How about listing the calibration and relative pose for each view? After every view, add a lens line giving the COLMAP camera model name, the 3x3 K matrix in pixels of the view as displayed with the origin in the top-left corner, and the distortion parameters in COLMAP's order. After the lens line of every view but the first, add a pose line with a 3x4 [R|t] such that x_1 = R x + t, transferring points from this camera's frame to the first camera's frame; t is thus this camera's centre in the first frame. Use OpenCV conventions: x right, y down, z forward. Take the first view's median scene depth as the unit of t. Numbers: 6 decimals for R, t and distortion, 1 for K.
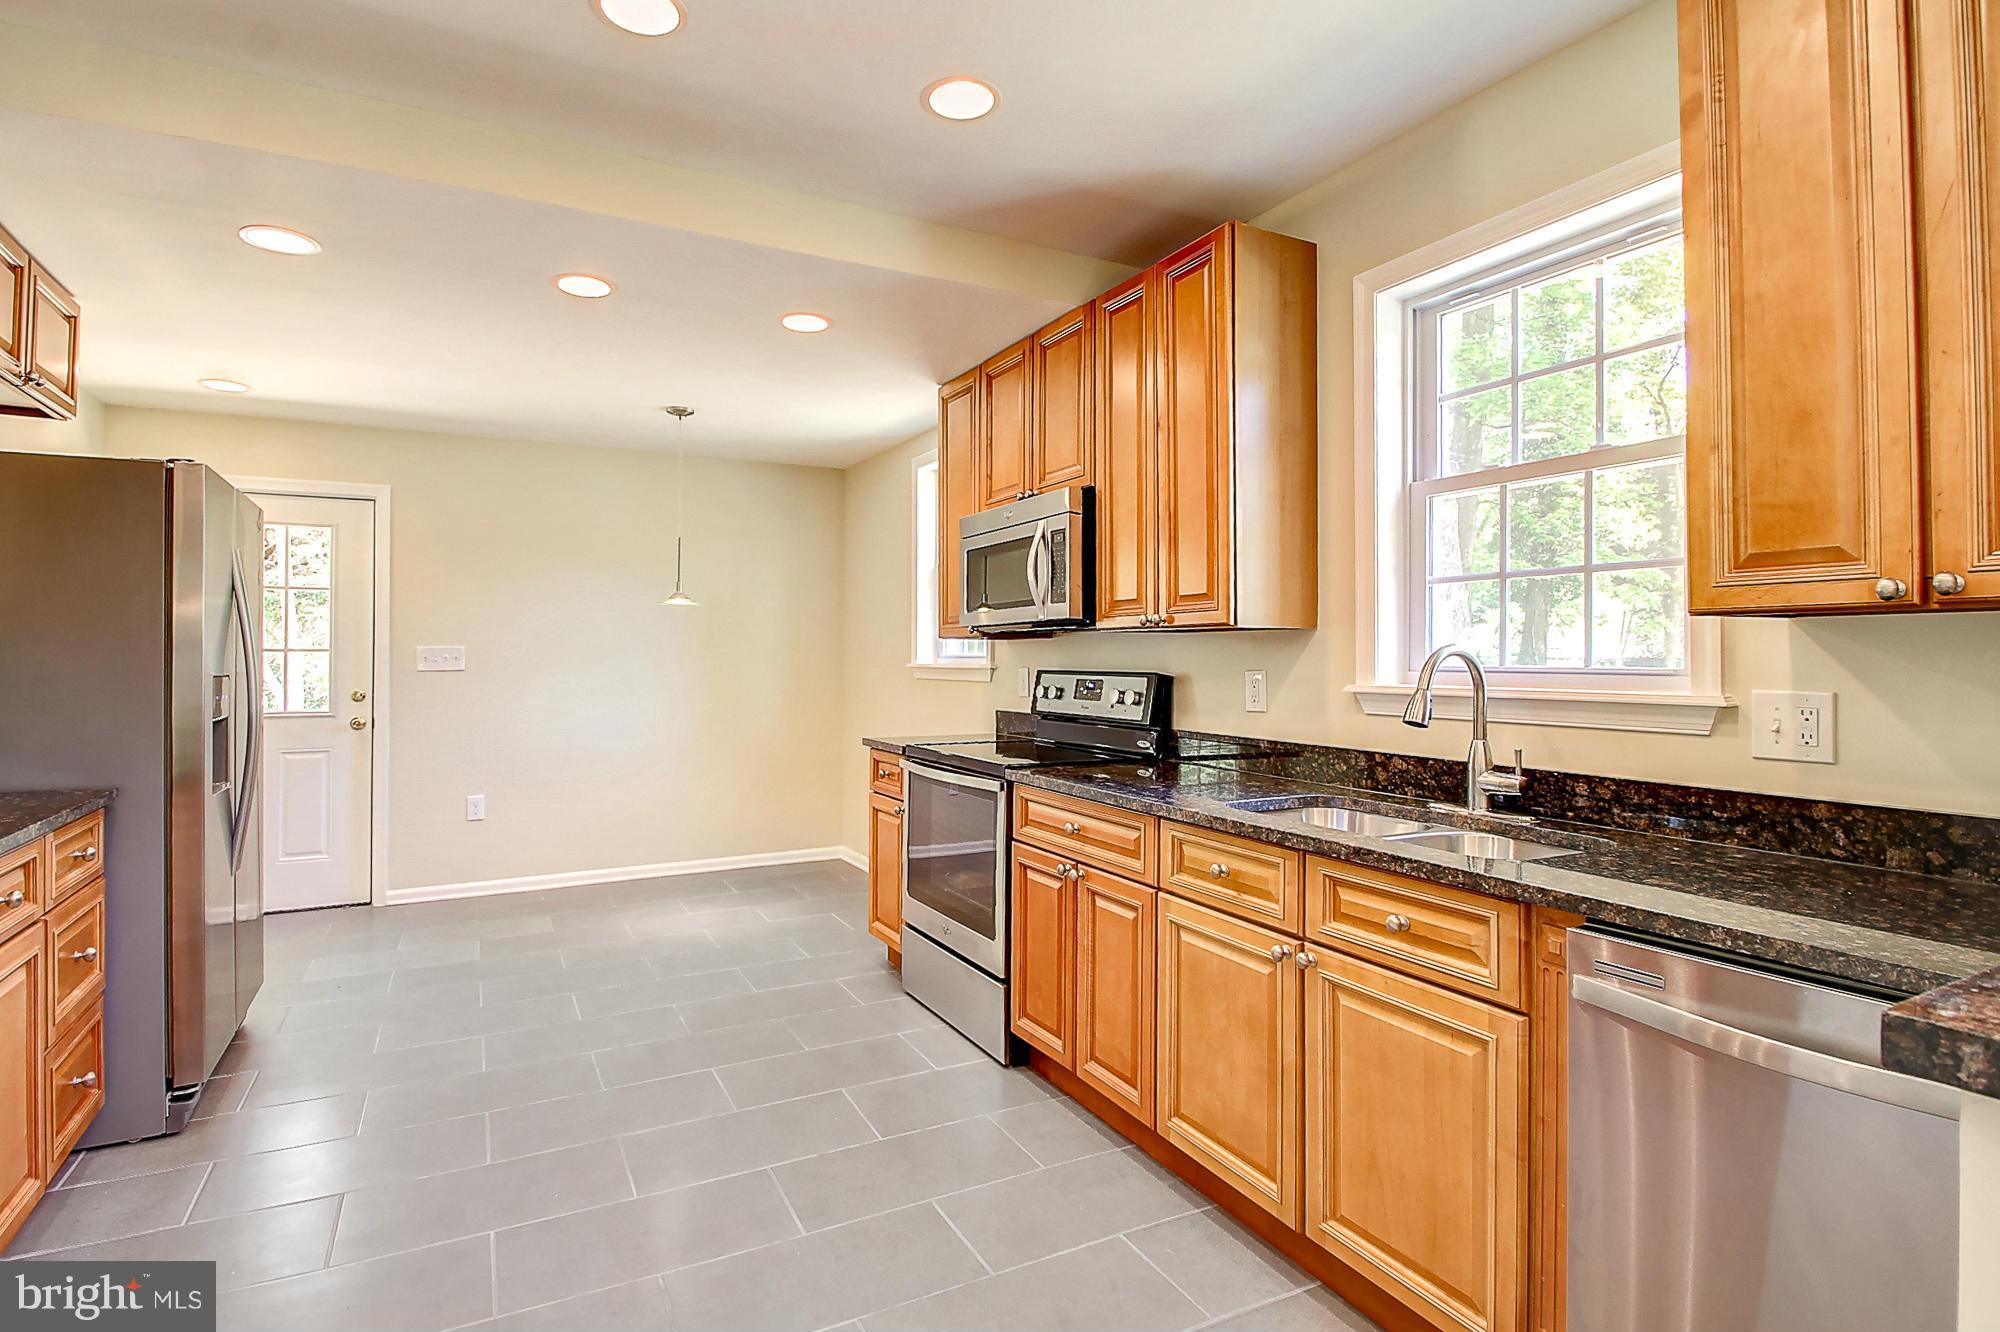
lens RADIAL K [[976.4, 0, 887.3], [0, 976.4, 646.3], [0, 0, 1]] dist [-0.002367, -0.001394]
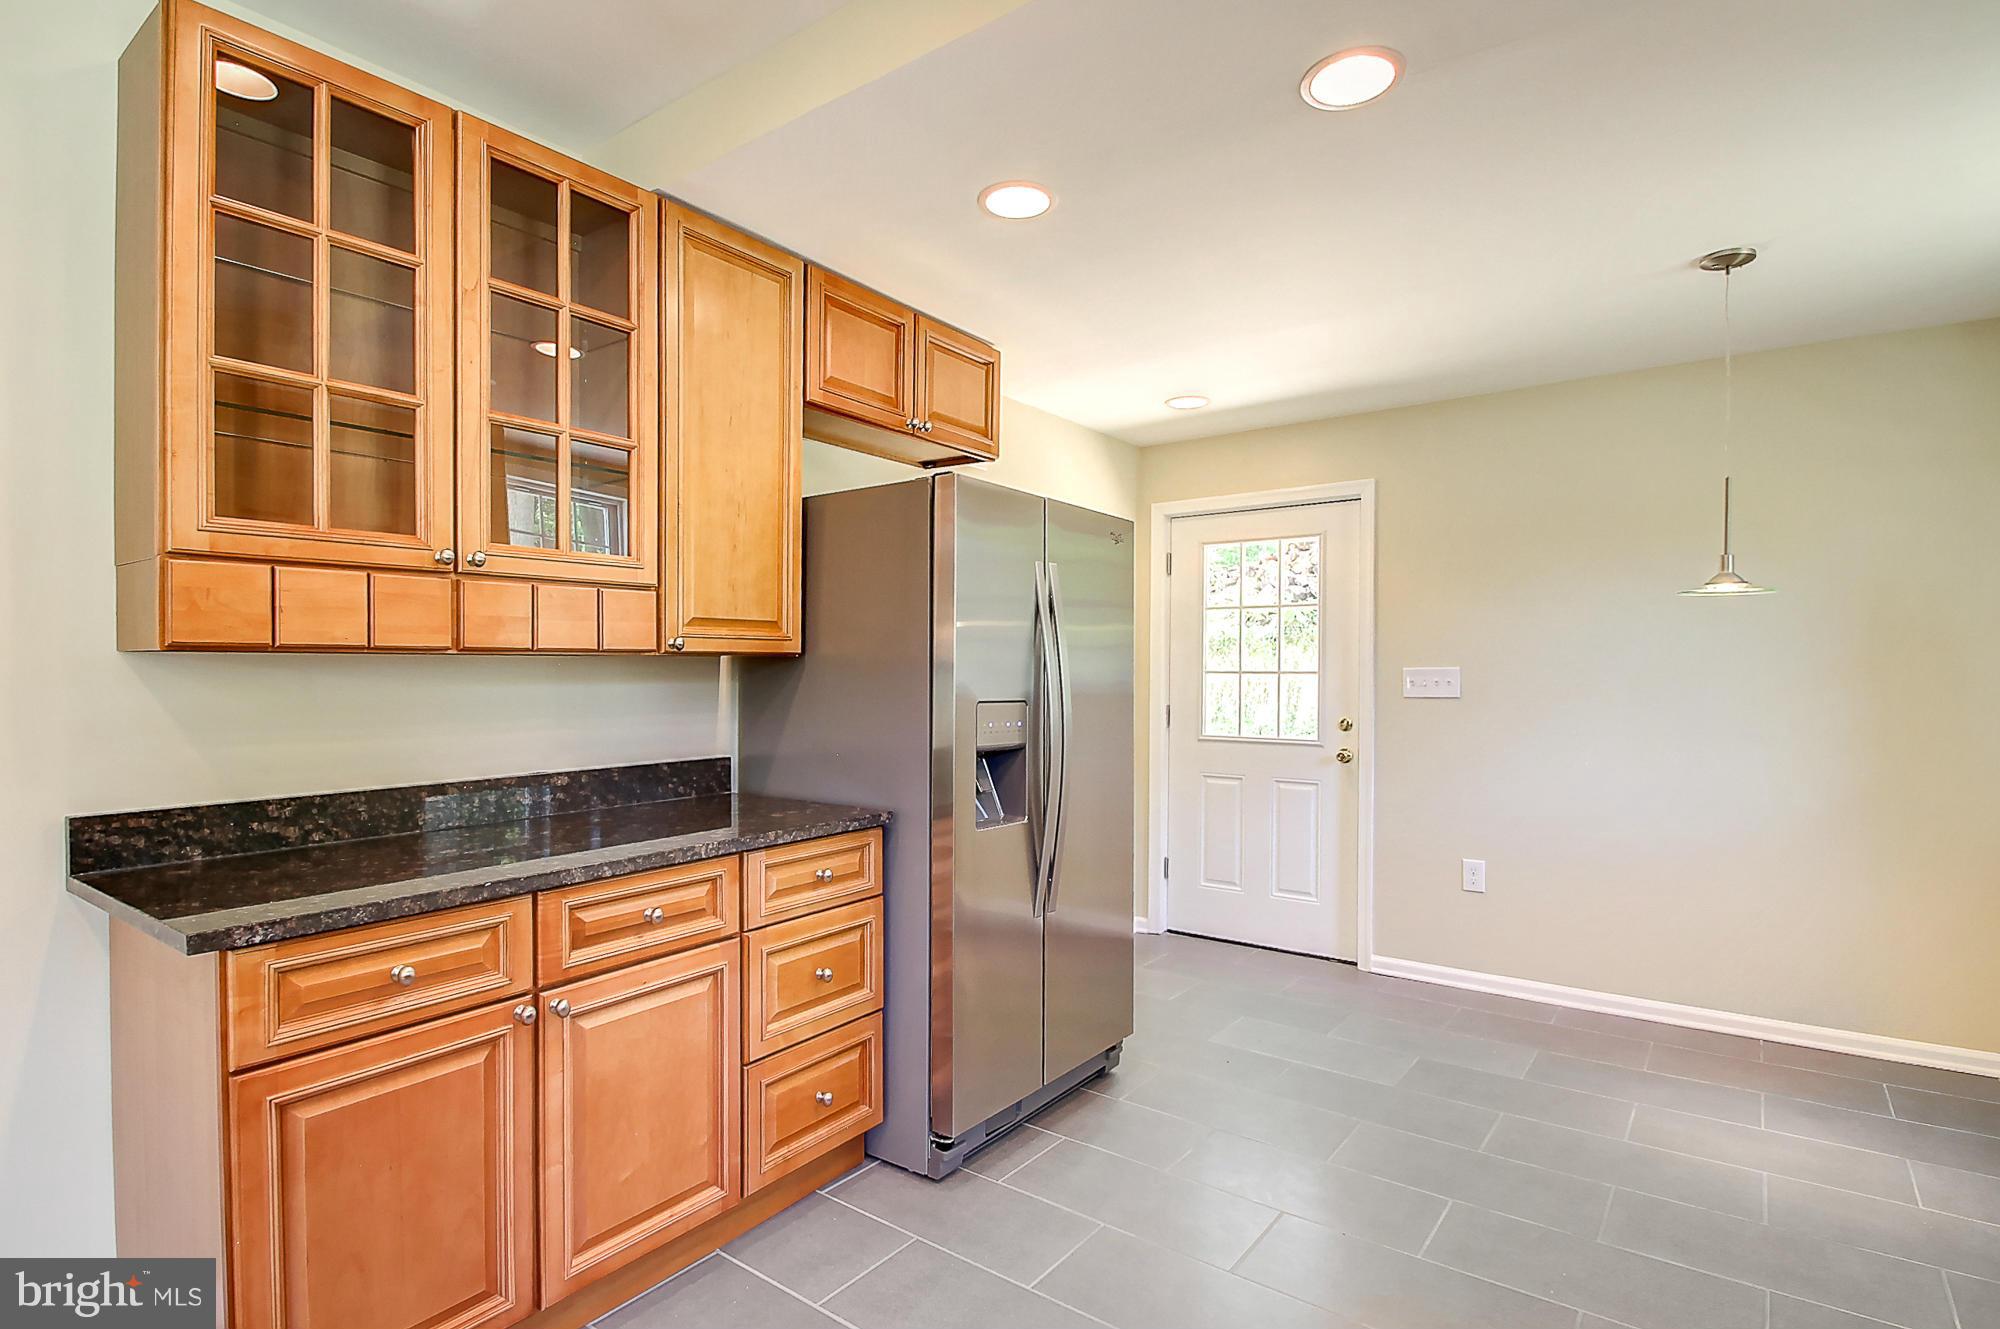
lens RADIAL K [[976.4, 0, 1000.1], [0, 976.4, 671.0], [0, 0, 1]] dist [-0.002367, -0.001394]
pose [[0.488899, -0.001728, -0.872338, 0.079882], [0.004814, 0.999988, 0.000717, 0.000975], [0.872327, -0.004550, 0.488902, 0.339952]]
